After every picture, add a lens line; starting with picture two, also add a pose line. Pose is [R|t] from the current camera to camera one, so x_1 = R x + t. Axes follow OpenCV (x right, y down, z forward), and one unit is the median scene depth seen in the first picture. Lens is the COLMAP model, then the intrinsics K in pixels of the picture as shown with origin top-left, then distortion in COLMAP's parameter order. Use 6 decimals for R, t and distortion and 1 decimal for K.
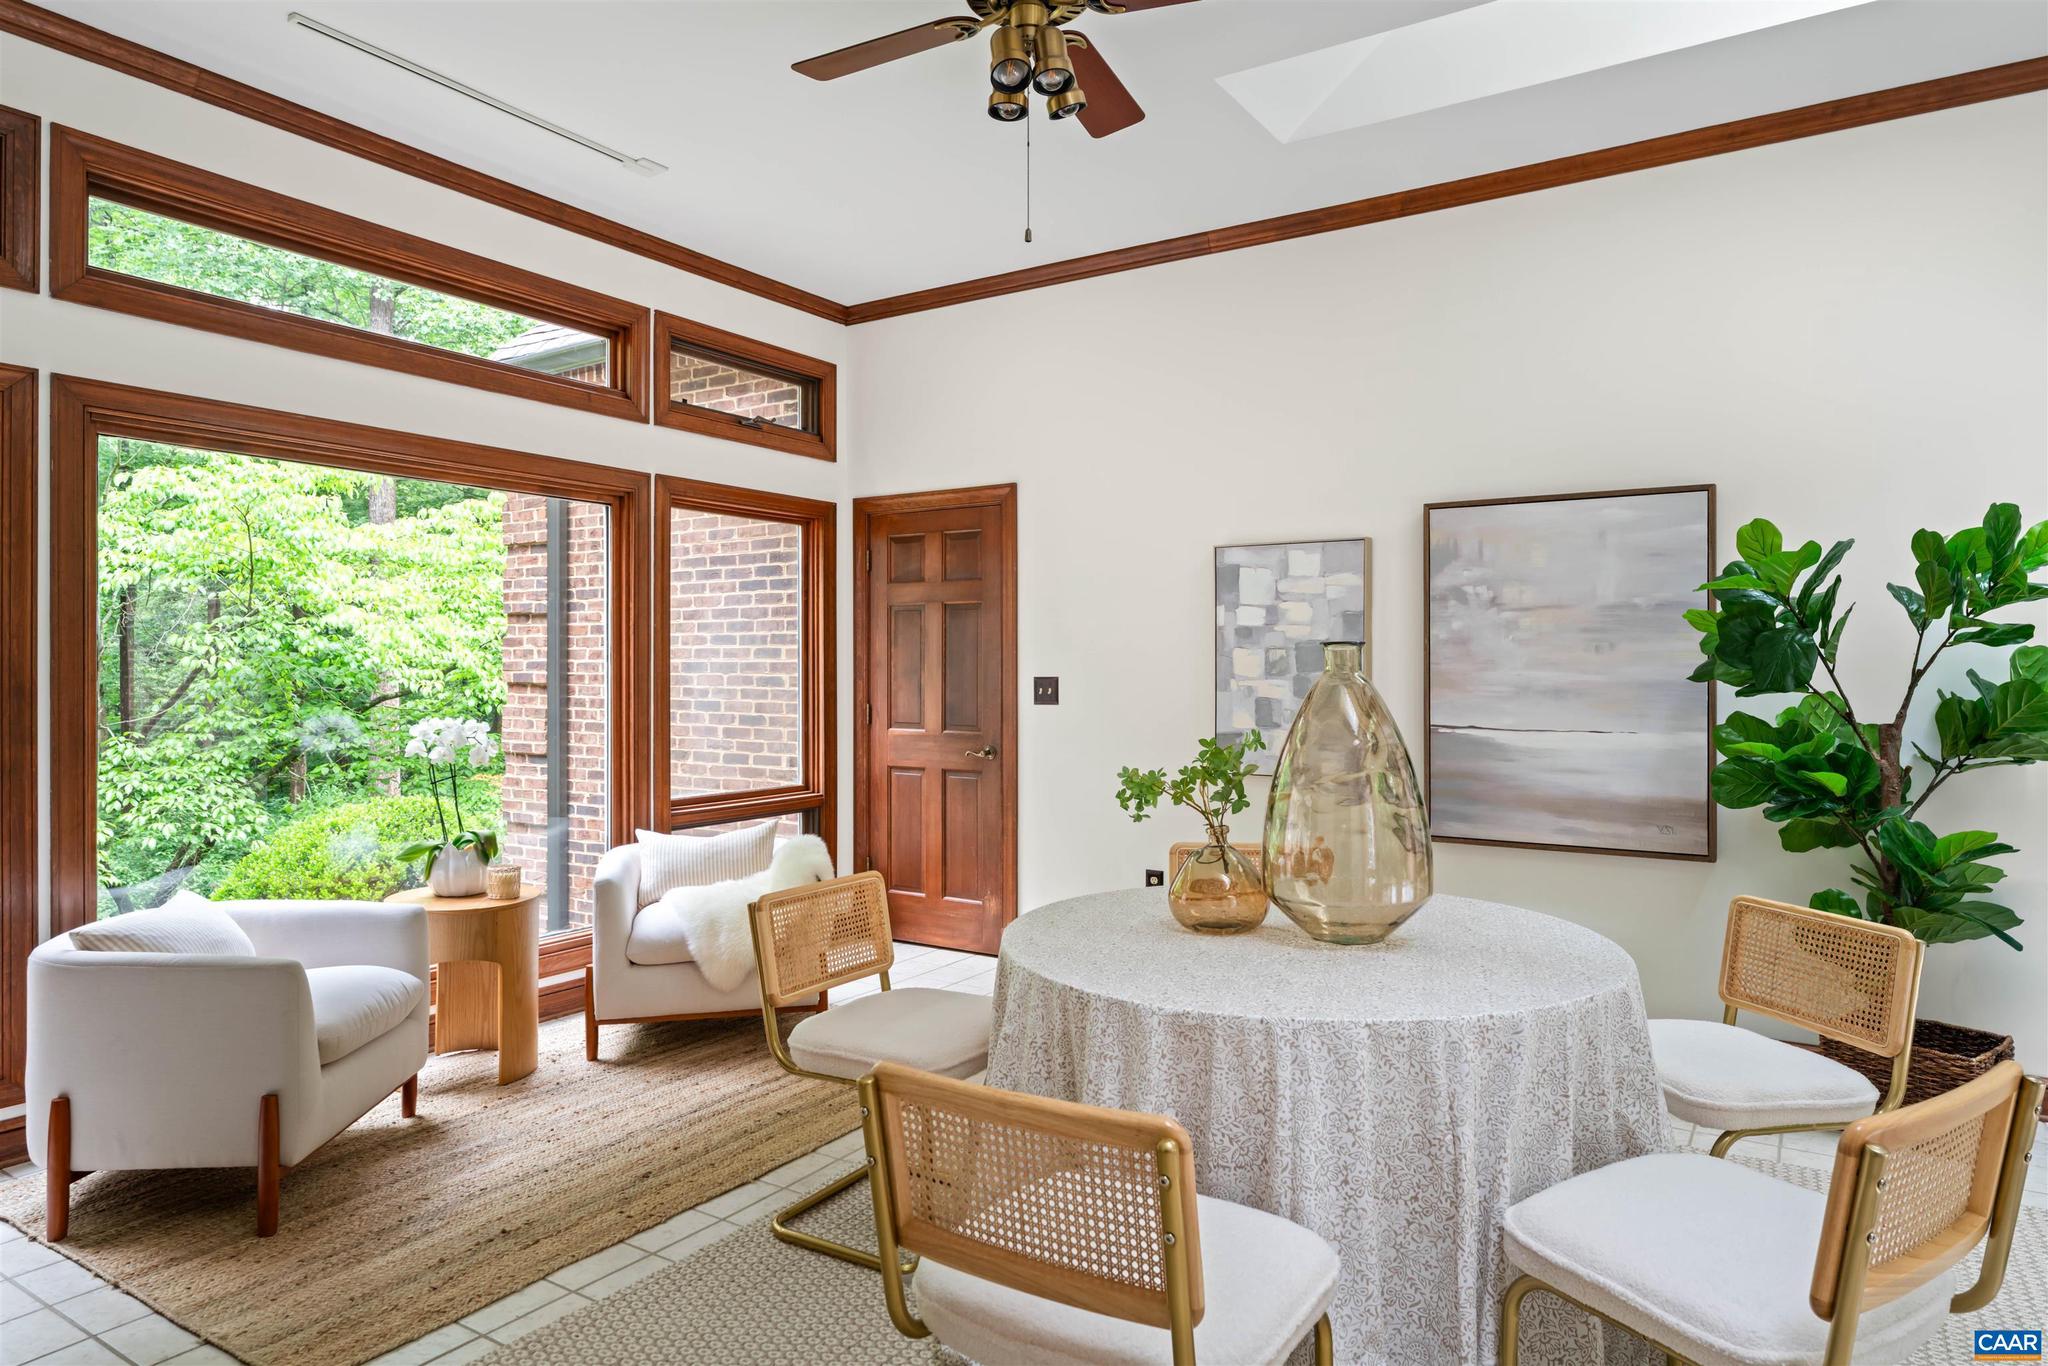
lens RADIAL K [[1241.3, 0, 1010.1], [0, 1241.3, 671.0], [0, 0, 1]] dist [0.005482, 0.001398]
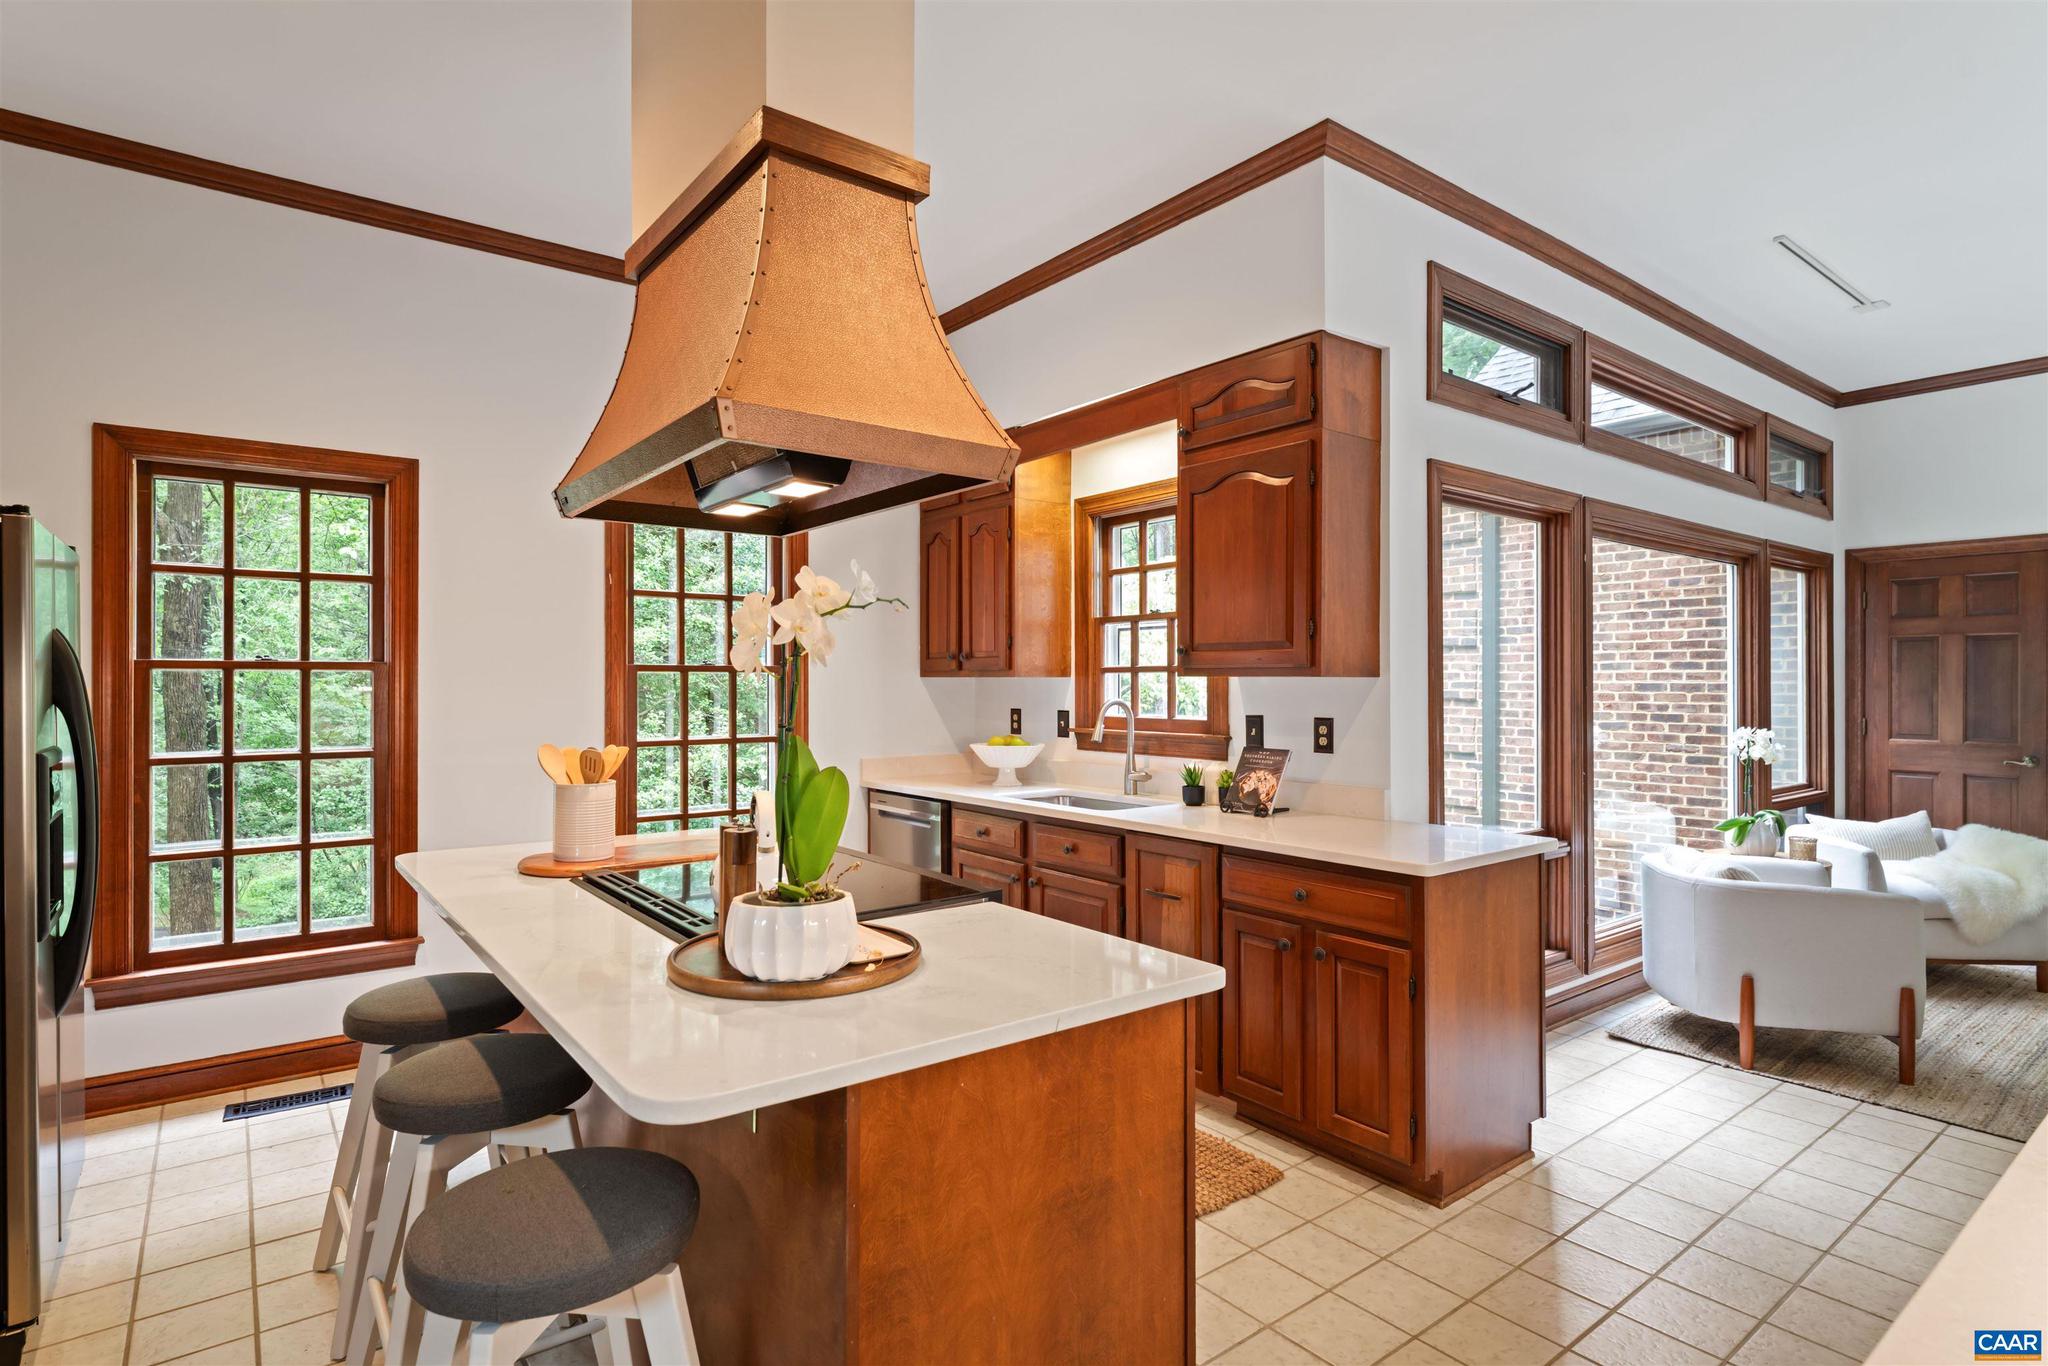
lens RADIAL K [[1035.0, 0, 1007.3], [0, 1035.0, 682.8], [0, 0, 1]] dist [-0.003064, 0.000041]
pose [[0.941350, 0.000901, -0.337429, -0.701697], [-0.001459, 0.999998, -0.001400, -0.006794], [0.337427, 0.001810, 0.941350, -0.291196]]
